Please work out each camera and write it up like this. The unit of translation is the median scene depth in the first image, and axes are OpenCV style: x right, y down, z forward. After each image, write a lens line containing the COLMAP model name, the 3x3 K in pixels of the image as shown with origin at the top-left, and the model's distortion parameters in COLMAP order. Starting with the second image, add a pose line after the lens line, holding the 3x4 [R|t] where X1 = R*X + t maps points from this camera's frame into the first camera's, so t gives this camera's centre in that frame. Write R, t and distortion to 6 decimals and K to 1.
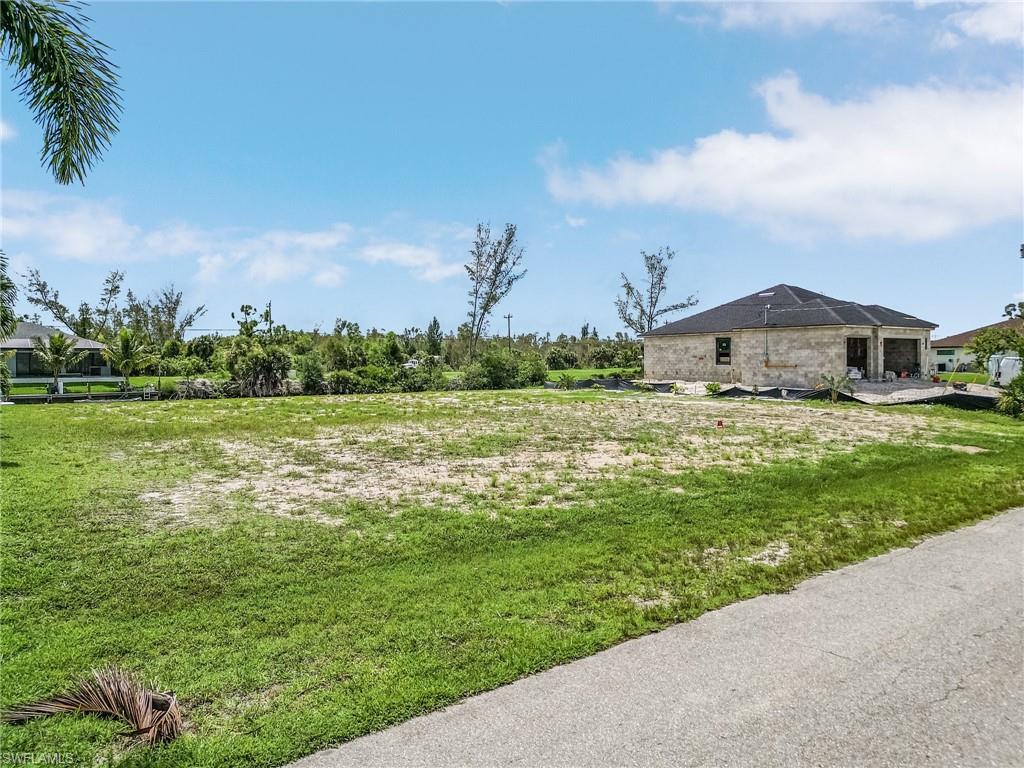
lens RADIAL K [[713.9, 0, 514.2], [0, 713.9, 382.4], [0, 0, 1]] dist [0.073340, -0.067511]
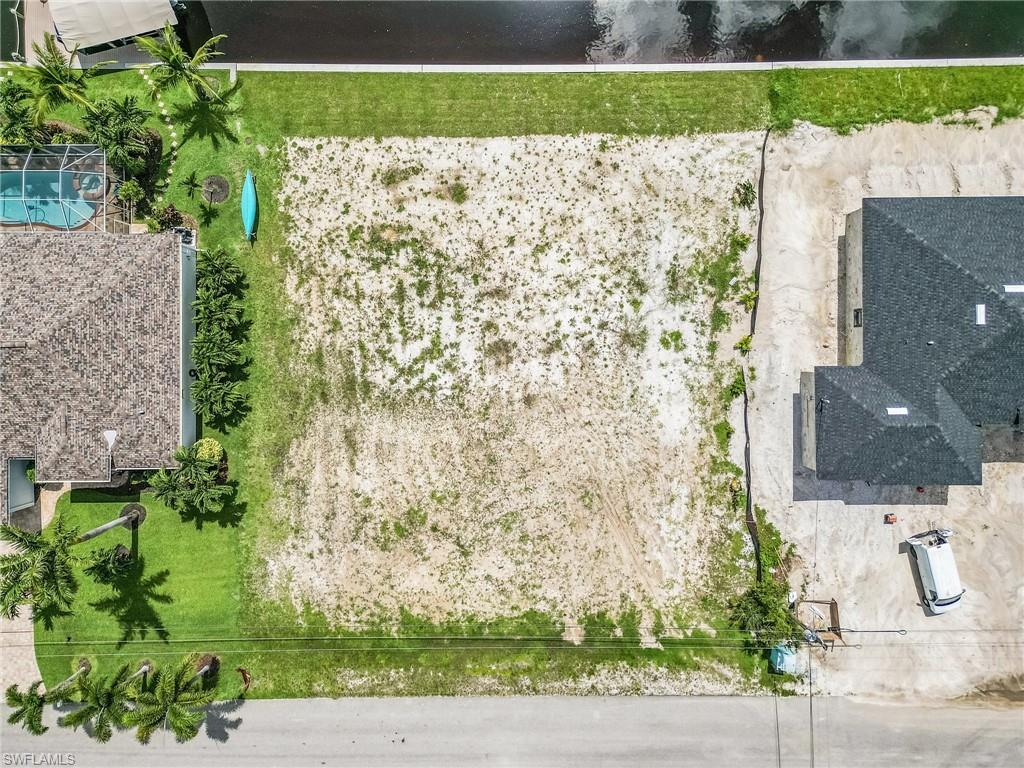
lens RADIAL K [[721.9, 0, 518.6], [0, 721.9, 384.2], [0, 0, 1]] dist [0.114455, -0.199687]
pose [[0.788530, 0.614983, -0.003981, -0.002503], [-0.020845, 0.033196, 0.999231, -0.668452], [0.614643, -0.787841, 0.038996, 0.415767]]
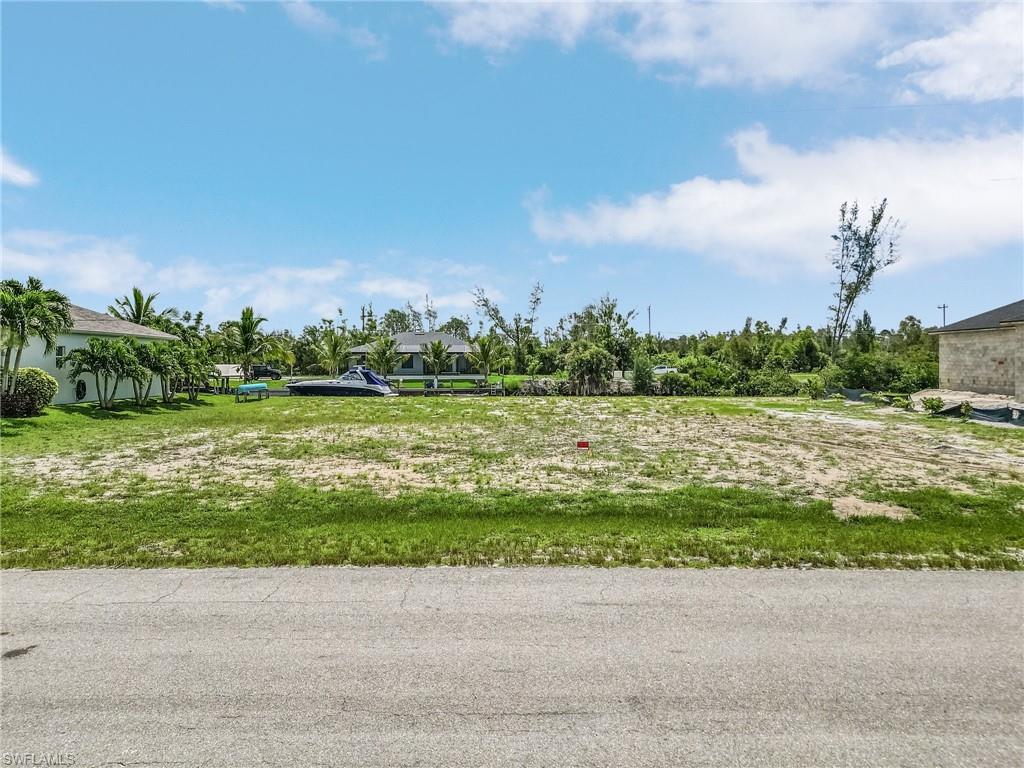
lens RADIAL K [[719.3, 0, 506.4], [0, 719.3, 369.7], [0, 0, 1]] dist [0.078410, -0.079684]
pose [[0.789943, 0.008720, -0.613118, 0.222550], [-0.018161, 0.999793, -0.009179, -0.007212], [0.612911, 0.018386, 0.789938, 0.077112]]
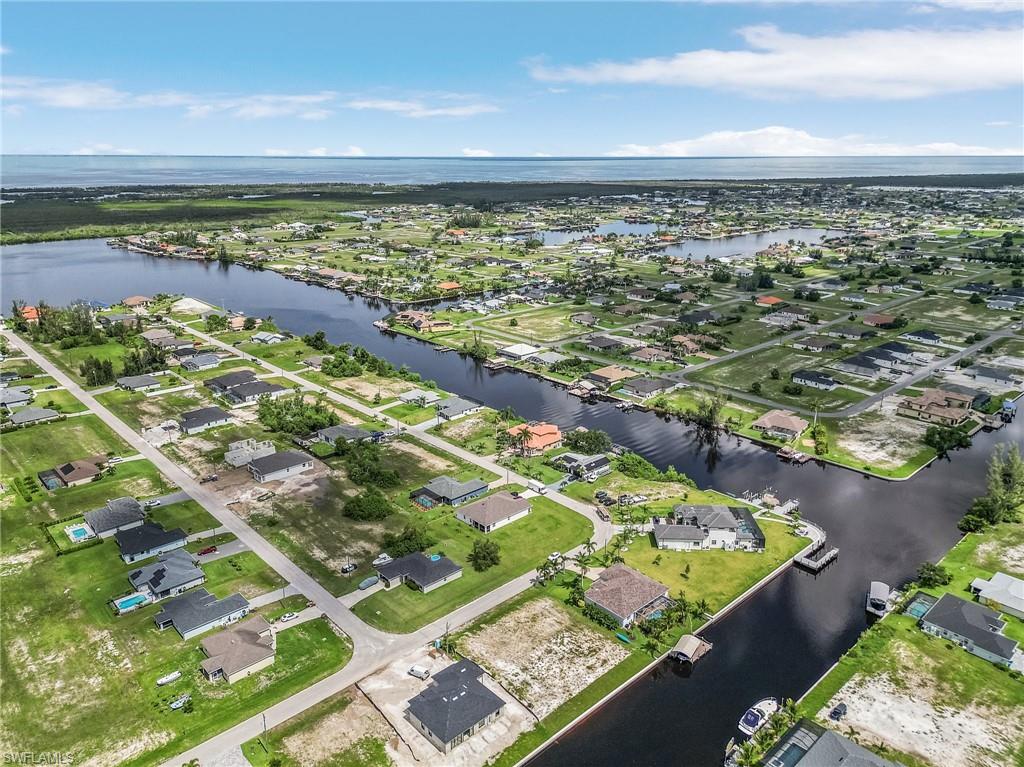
lens RADIAL K [[720.1, 0, 512.0], [0, 720.1, 383.5], [0, 0, 1]] dist [0.070738, -0.065988]
pose [[-0.996897, 0.024859, -0.074691, 0.251300], [-0.000962, 0.944911, 0.327327, -1.665875], [0.078713, 0.326383, -0.941955, 2.492450]]
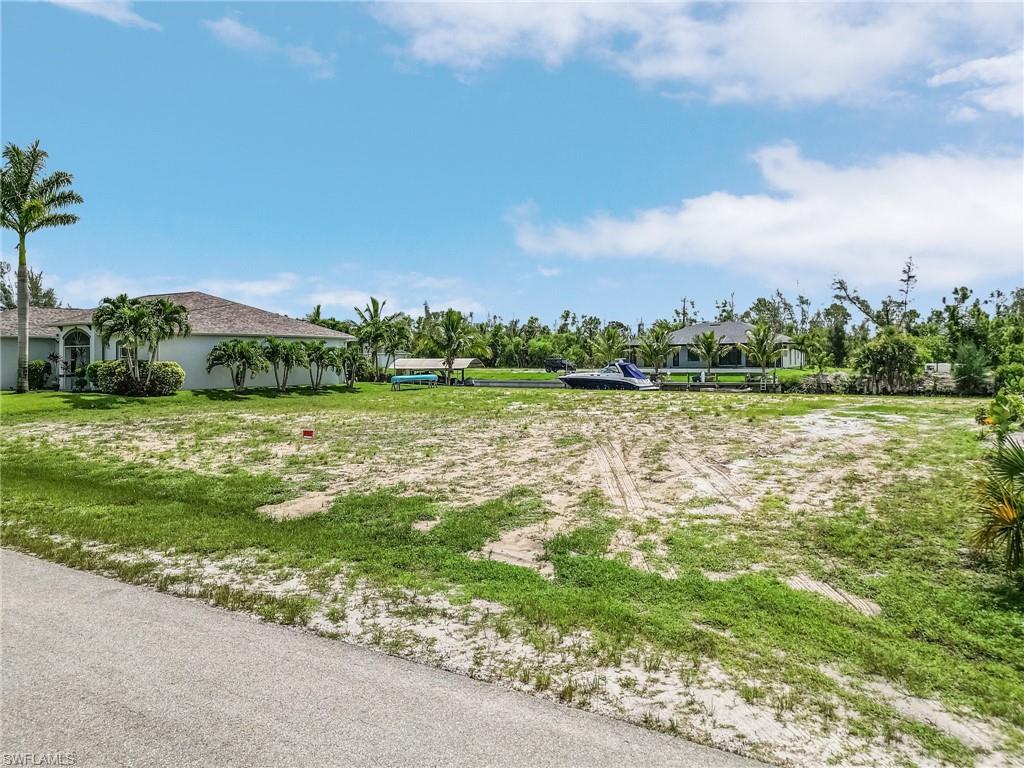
lens RADIAL K [[725.7, 0, 509.4], [0, 725.7, 377.1], [0, 0, 1]] dist [0.076052, -0.070912]
pose [[0.325817, 0.026562, -0.945060, 0.374410], [-0.018597, 0.999592, 0.021683, -0.012089], [0.945250, 0.010511, 0.326178, 0.280065]]
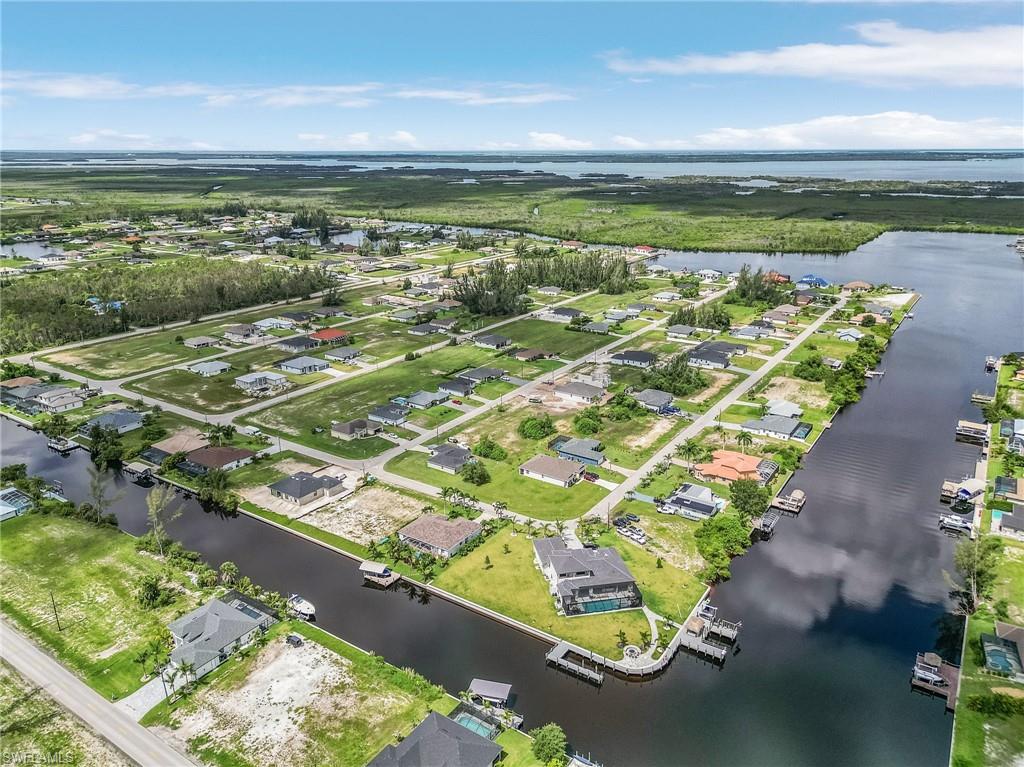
lens RADIAL K [[720.1, 0, 512.0], [0, 720.1, 383.5], [0, 0, 1]] dist [0.070738, -0.065988]
pose [[-0.312870, -0.291875, 0.903837, -3.089514], [0.026517, 0.948557, 0.315495, -1.602788], [-0.949426, 0.122676, -0.289035, 0.721684]]
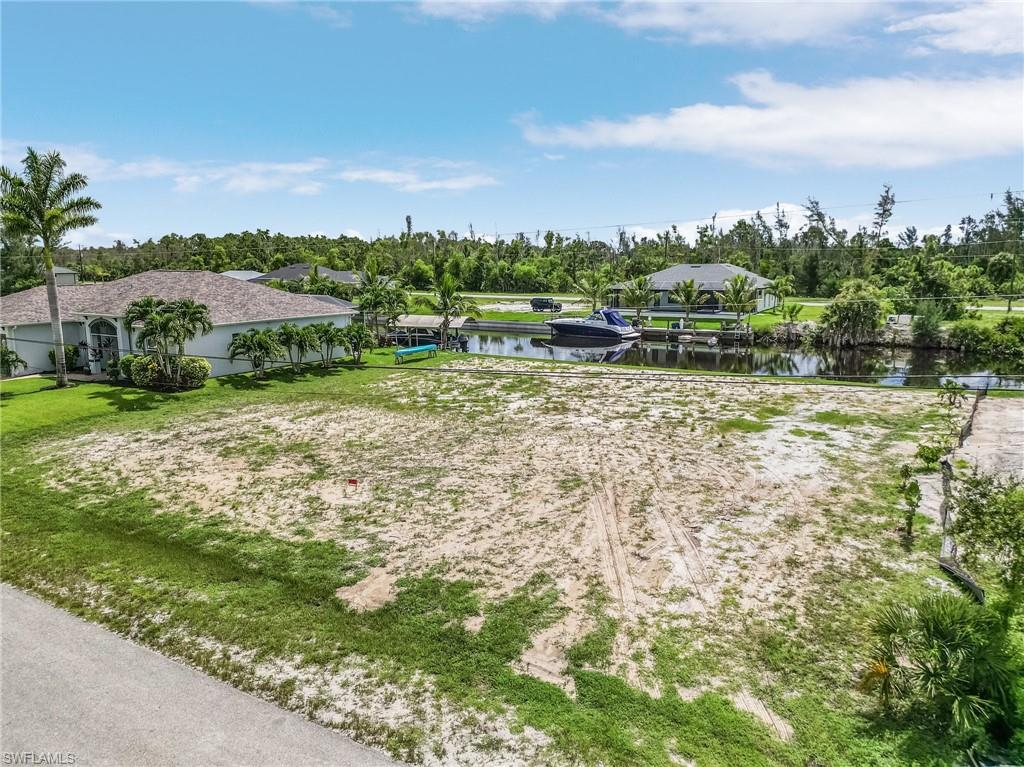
lens RADIAL K [[714.6, 0, 512.0], [0, 714.6, 393.3], [0, 0, 1]] dist [0.070084, -0.060202]
pose [[0.354082, 0.174615, -0.918768, 0.406672], [-0.022709, 0.983730, 0.178210, -0.083190], [0.934939, -0.042236, 0.352287, 0.252675]]
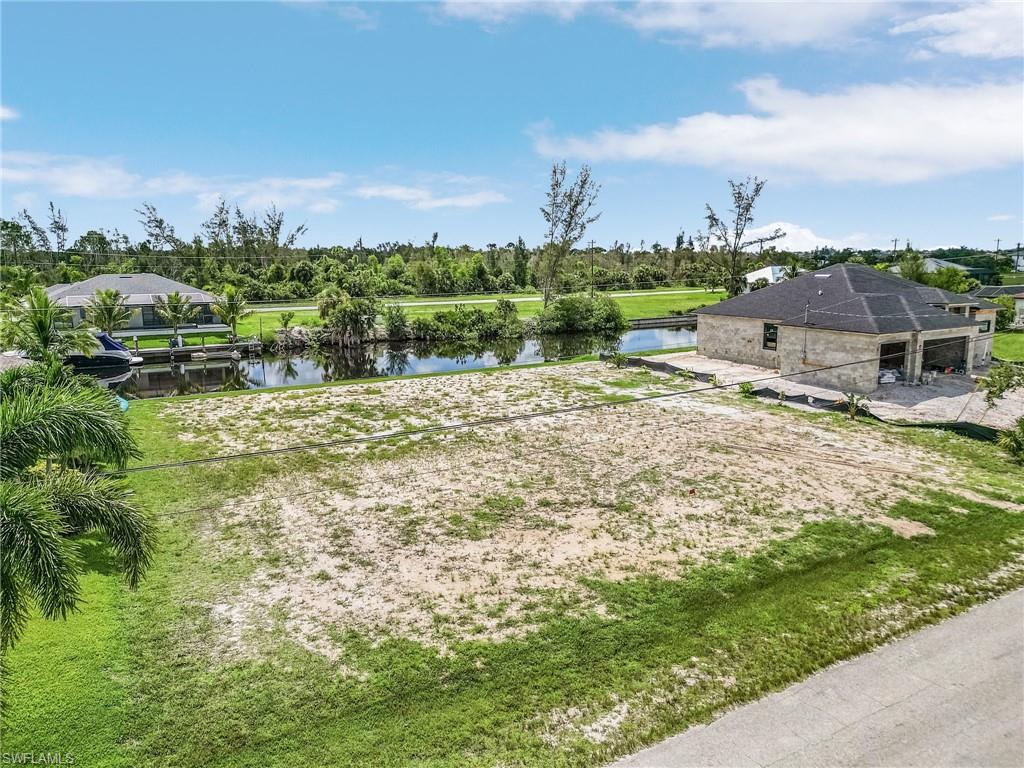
lens RADIAL K [[714.6, 0, 512.0], [0, 714.6, 393.8], [0, 0, 1]] dist [0.070084, -0.060202]
pose [[0.990364, 0.023216, -0.136533, 0.046045], [-0.001085, 0.987120, 0.159975, -0.086174], [0.138488, -0.158285, 0.977633, -0.048351]]
